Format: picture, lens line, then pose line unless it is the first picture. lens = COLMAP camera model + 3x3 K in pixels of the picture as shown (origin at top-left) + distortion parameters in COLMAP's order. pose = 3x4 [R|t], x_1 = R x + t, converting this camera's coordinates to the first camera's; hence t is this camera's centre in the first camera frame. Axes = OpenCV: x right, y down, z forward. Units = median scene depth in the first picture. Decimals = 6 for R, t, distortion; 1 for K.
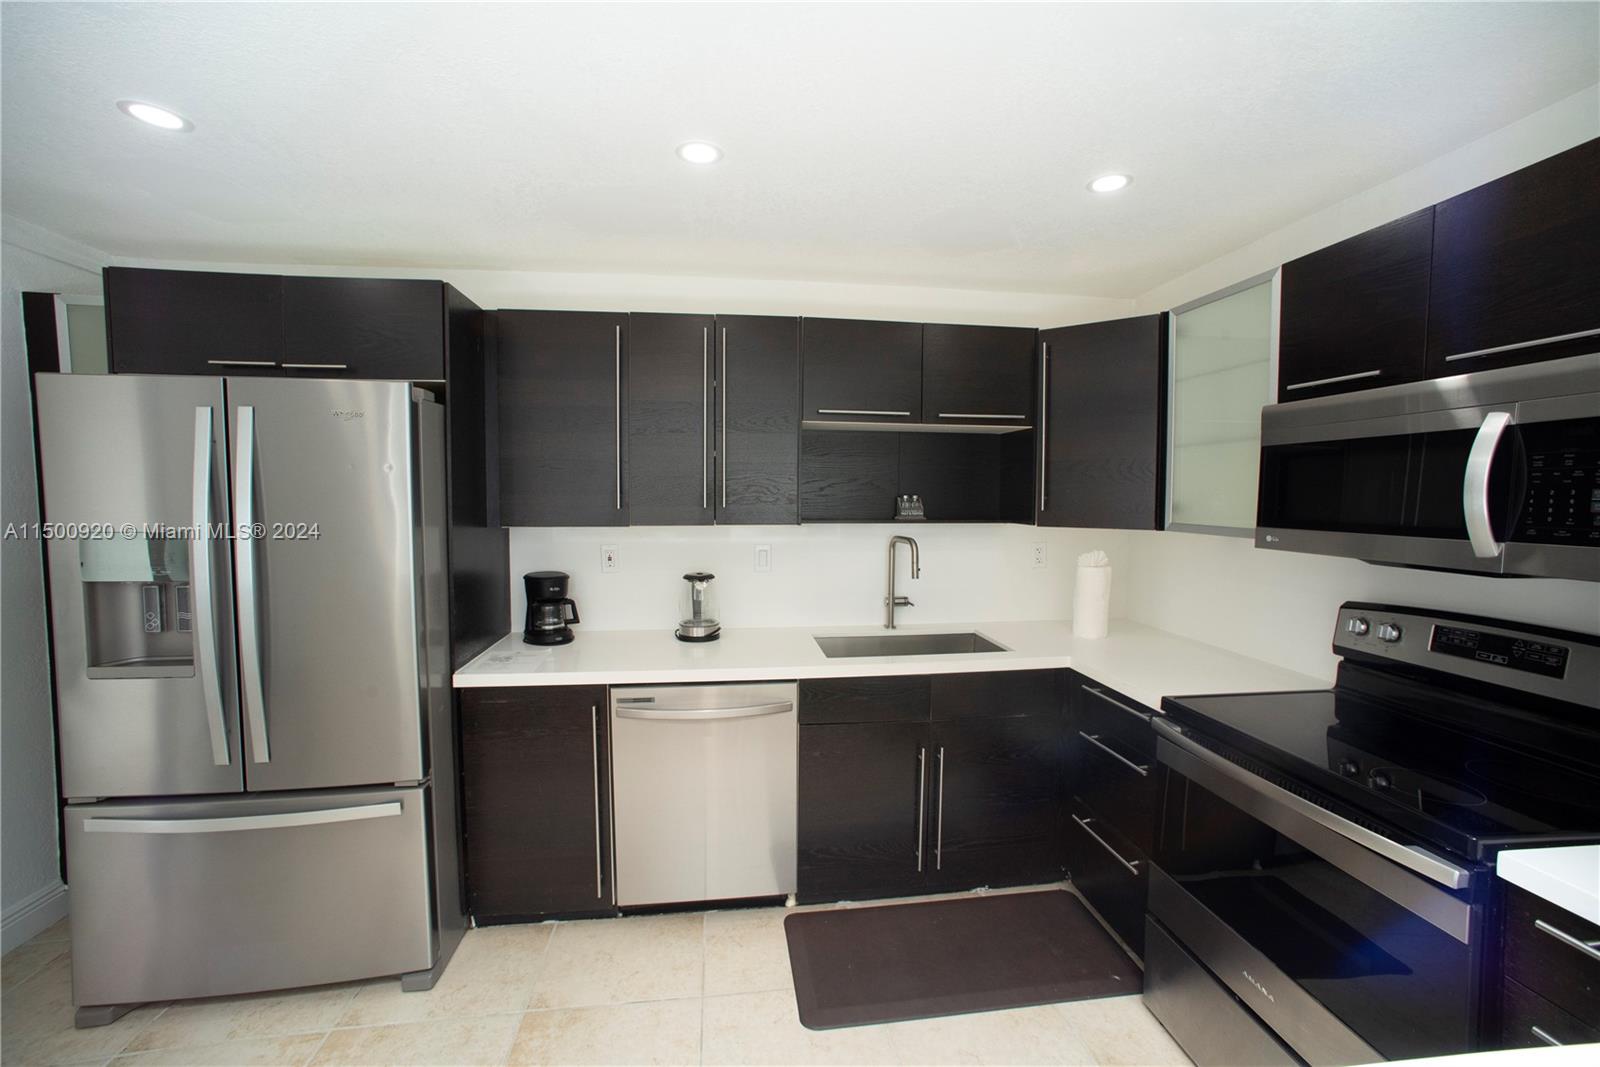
lens RADIAL K [[652.0, 0, 803.7], [0, 652.0, 529.7], [0, 0, 1]] dist [-0.059978, 0.029531]
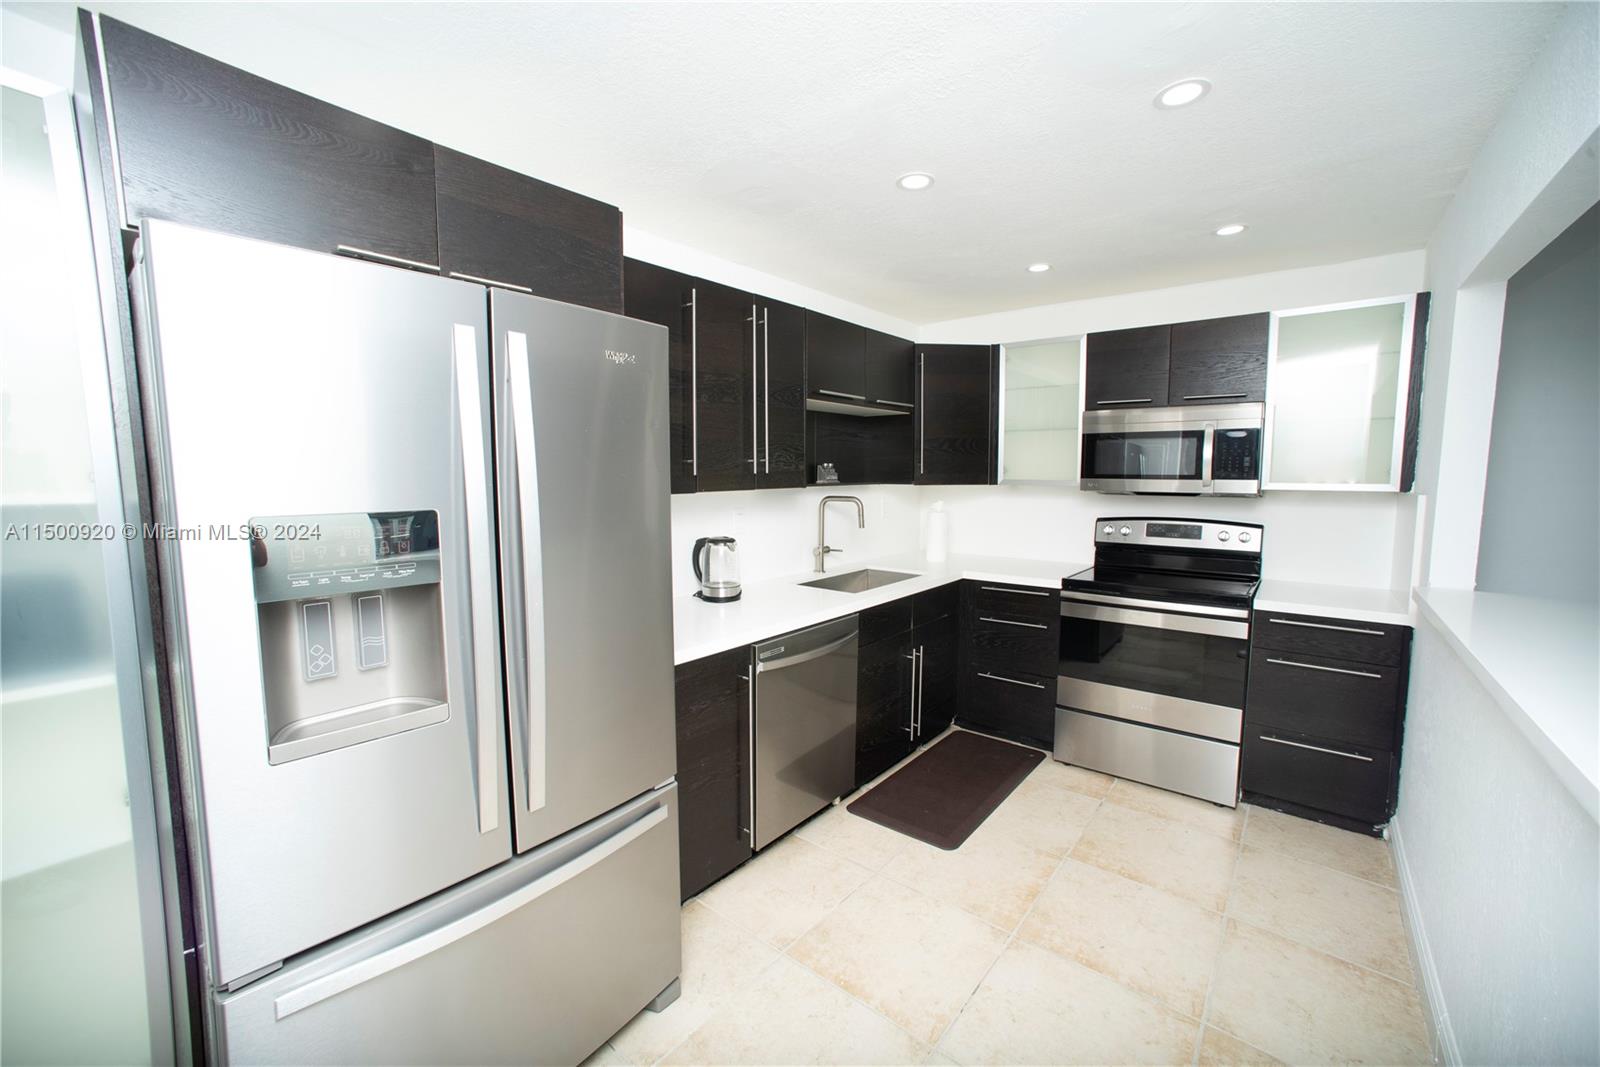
lens RADIAL K [[655.9, 0, 789.2], [0, 655.9, 529.7], [0, 0, 1]] dist [-0.050138, 0.023341]
pose [[0.724851, -0.068530, 0.685488, -0.975464], [0.043395, 0.997606, 0.053847, 0.003566], [-0.687537, -0.009284, 0.726090, 0.197278]]
